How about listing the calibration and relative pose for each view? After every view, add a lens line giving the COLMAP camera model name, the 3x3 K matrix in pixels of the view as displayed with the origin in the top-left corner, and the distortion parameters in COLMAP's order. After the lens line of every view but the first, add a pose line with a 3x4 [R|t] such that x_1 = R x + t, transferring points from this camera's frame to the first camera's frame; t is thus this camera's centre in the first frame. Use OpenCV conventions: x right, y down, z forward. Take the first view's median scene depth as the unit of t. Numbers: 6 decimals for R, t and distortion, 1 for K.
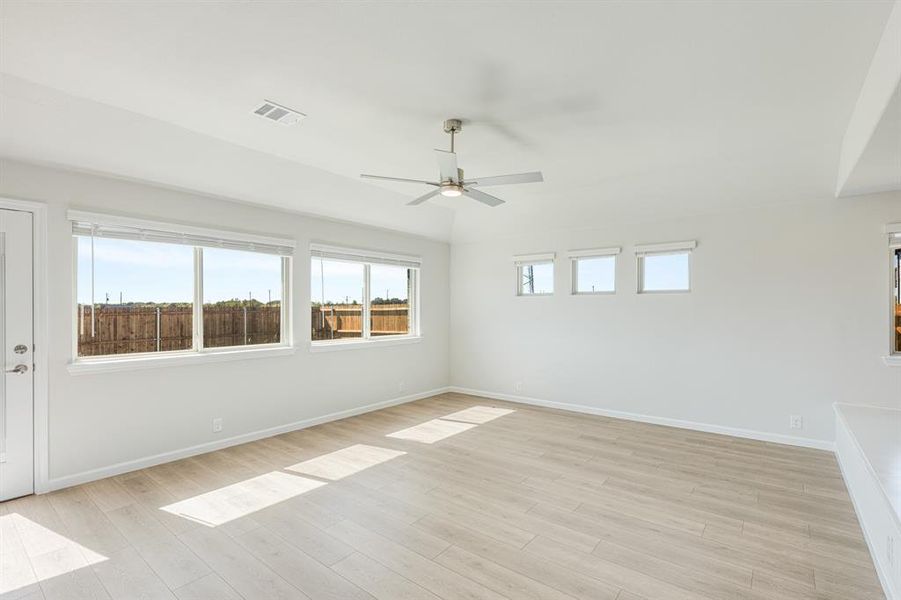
lens RADIAL K [[420.4, 0, 449.4], [0, 420.4, 304.2], [0, 0, 1]] dist [-0.012423, 0.000546]
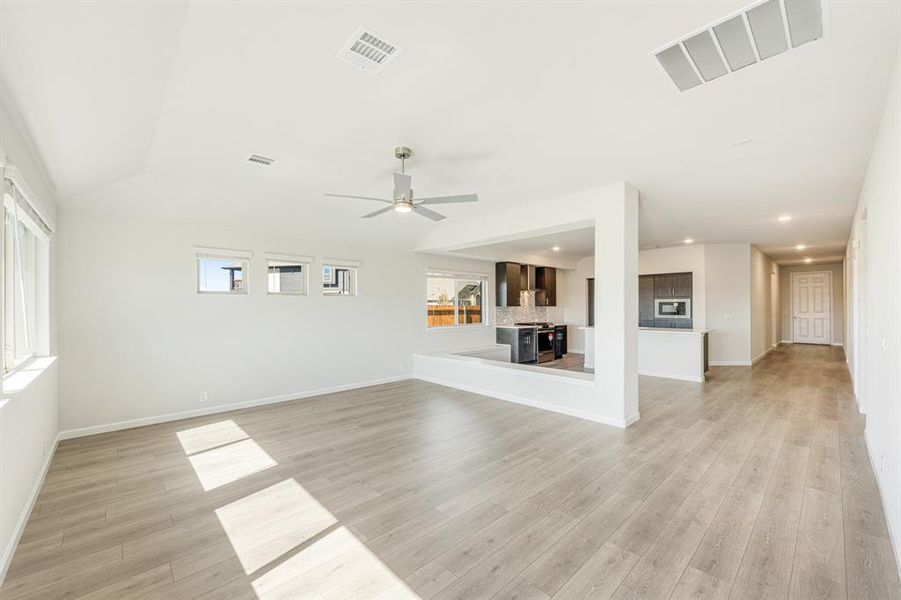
lens RADIAL K [[369.6, 0, 450.8], [0, 369.6, 305.0], [0, 0, 1]] dist [0.000377, -0.000121]
pose [[0.133531, 0.001345, 0.991044, -0.692737], [-0.004828, 0.999988, -0.000707, 0.001316], [-0.991033, -0.004691, 0.133536, 0.500026]]
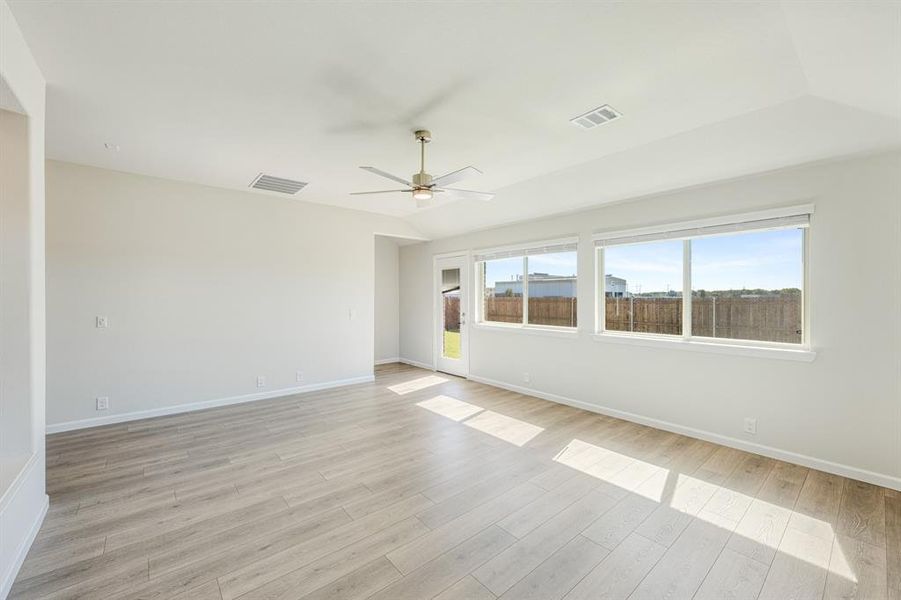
lens RADIAL K [[369.6, 0, 445.1], [0, 369.6, 306.6], [0, 0, 1]] dist [0.000377, -0.000121]
pose [[-0.208495, 0.029284, -0.977585, 0.658842], [0.005959, 0.999571, 0.028672, 0.002757], [0.978005, 0.000153, -0.208580, 0.867756]]
